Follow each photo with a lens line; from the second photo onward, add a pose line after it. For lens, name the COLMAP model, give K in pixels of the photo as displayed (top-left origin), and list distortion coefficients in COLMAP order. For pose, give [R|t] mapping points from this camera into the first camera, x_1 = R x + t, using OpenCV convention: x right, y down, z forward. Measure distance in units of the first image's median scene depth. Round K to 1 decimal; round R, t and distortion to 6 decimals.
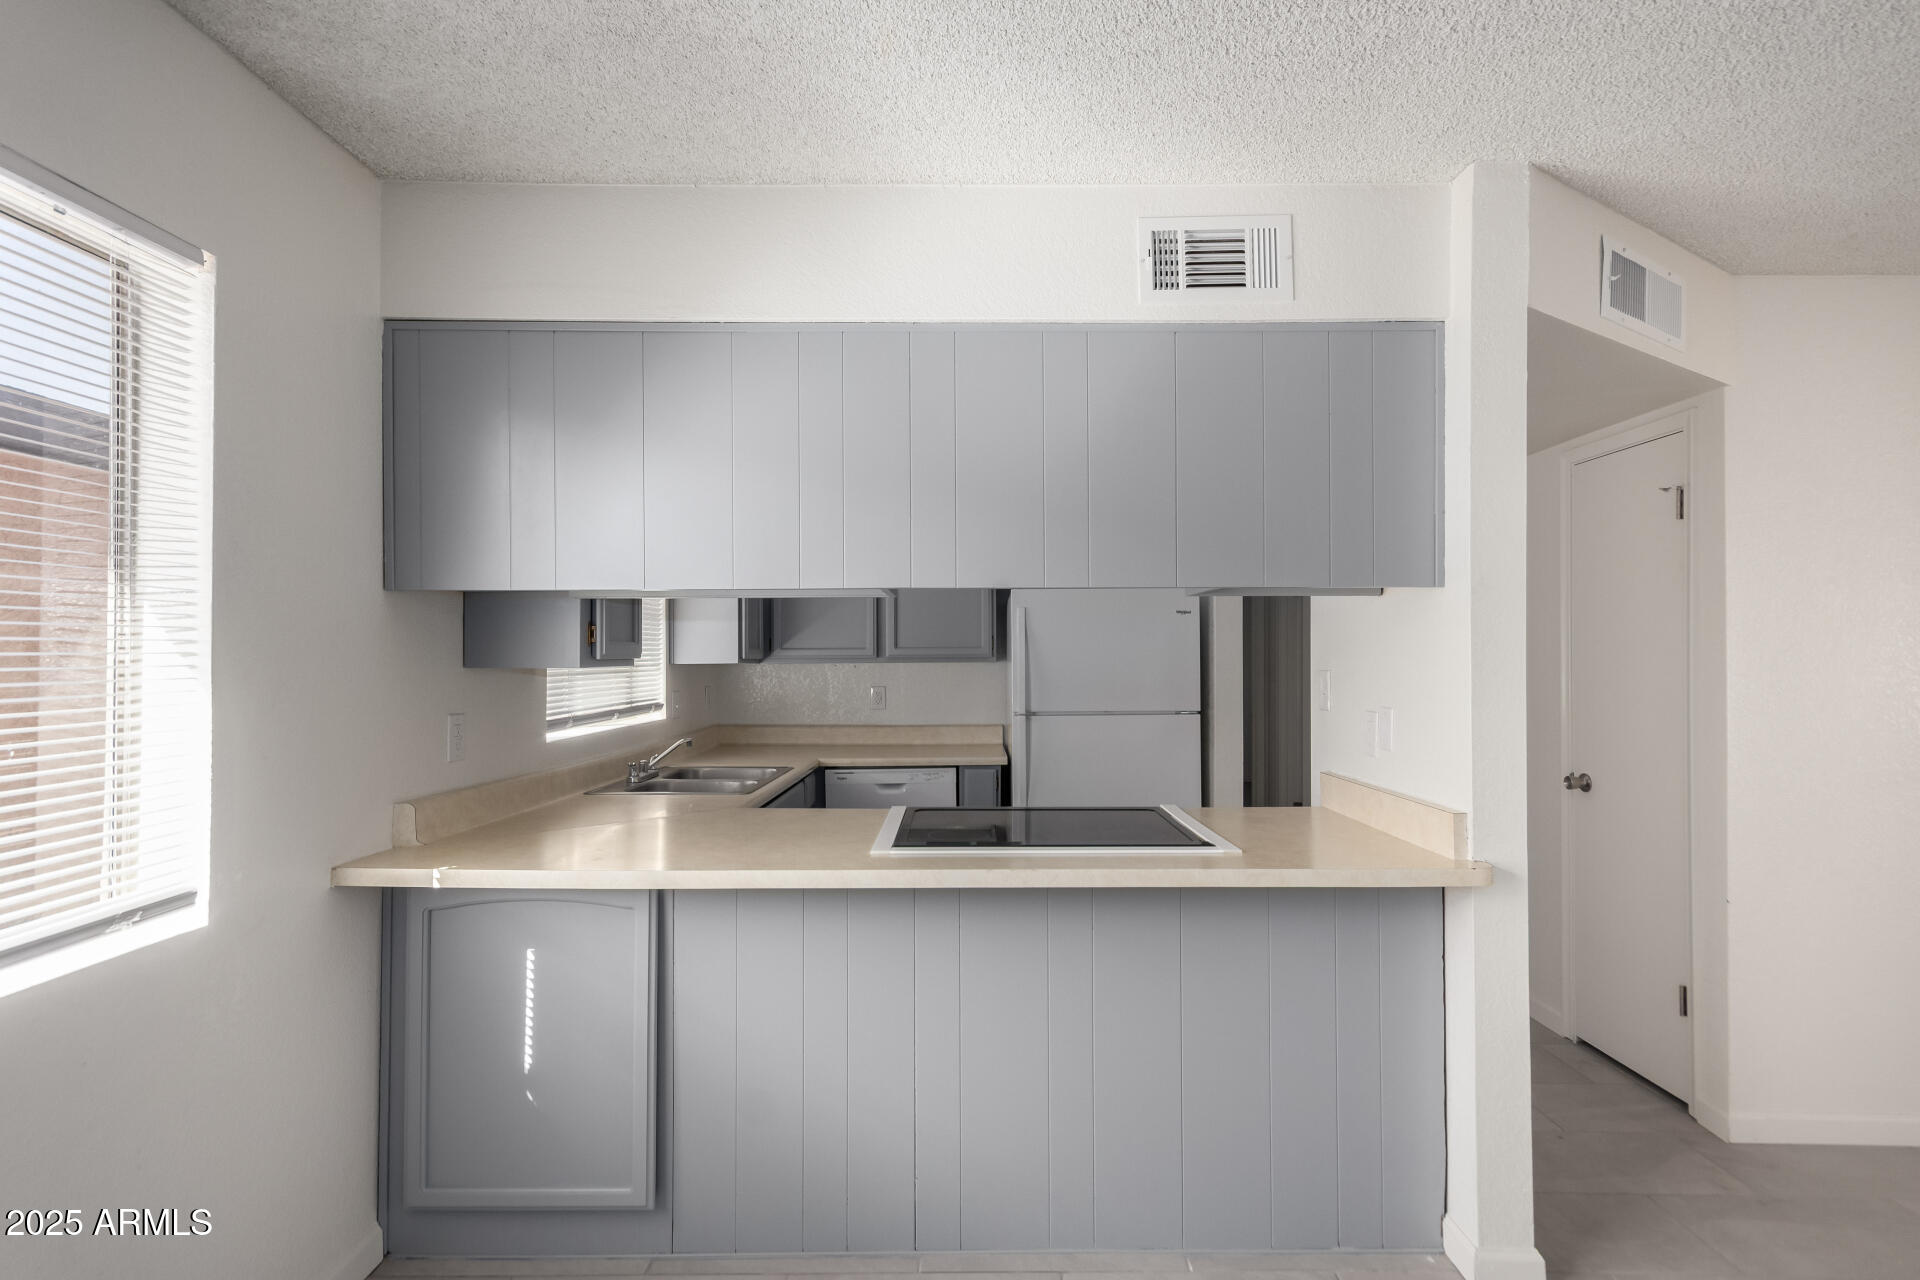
lens RADIAL K [[932.7, 0, 955.6], [0, 932.7, 653.5], [0, 0, 1]] dist [-0.000013, 0.000173]
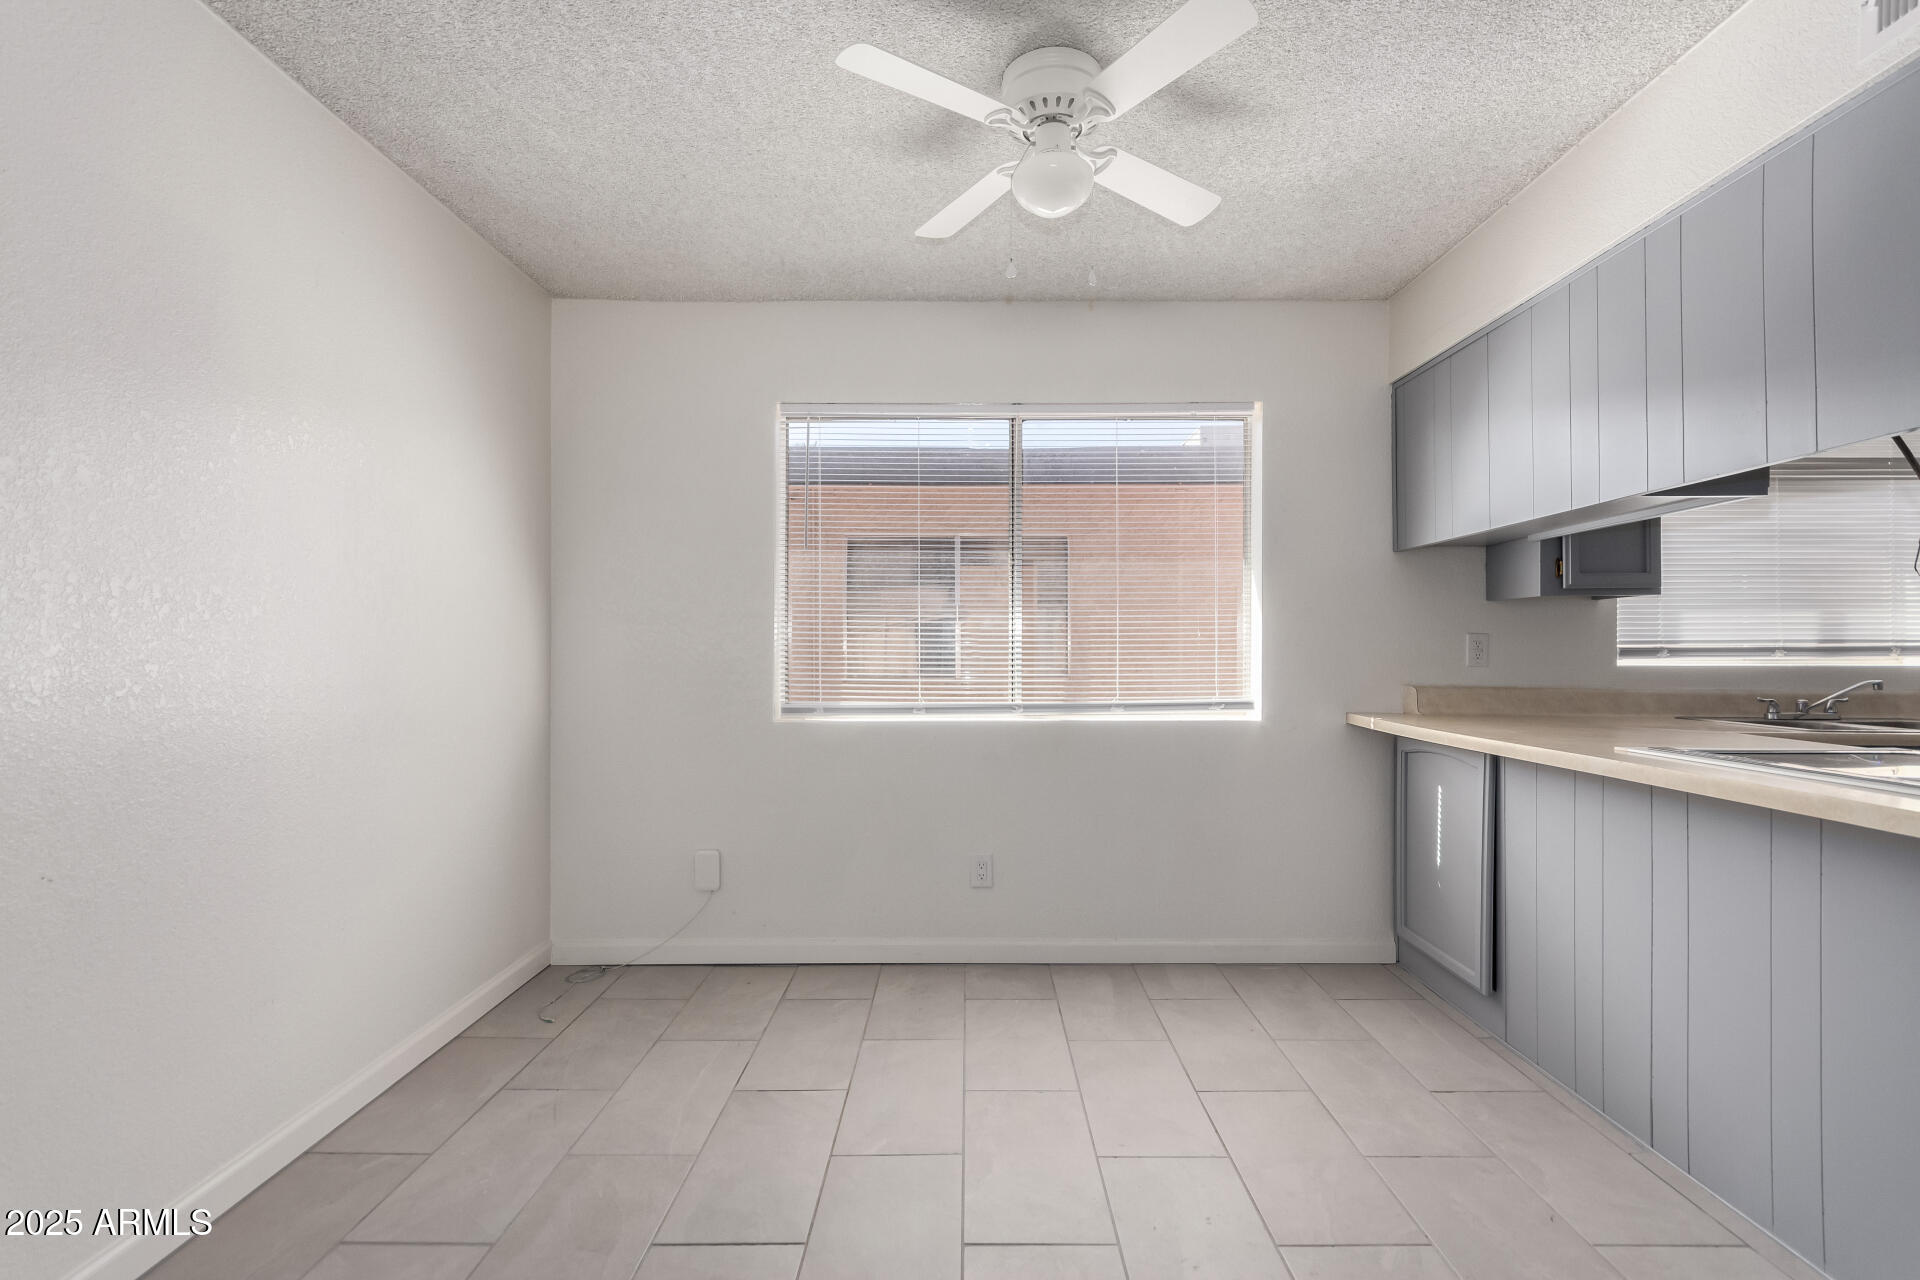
lens RADIAL K [[932.7, 0, 955.6], [0, 932.7, 653.5], [0, 0, 1]] dist [-0.000013, 0.000173]
pose [[-0.004573, -0.009428, -0.999945, 0.885419], [0.000044, 0.999956, -0.009428, 0.108819], [0.999990, -0.000087, -0.004572, 0.218904]]
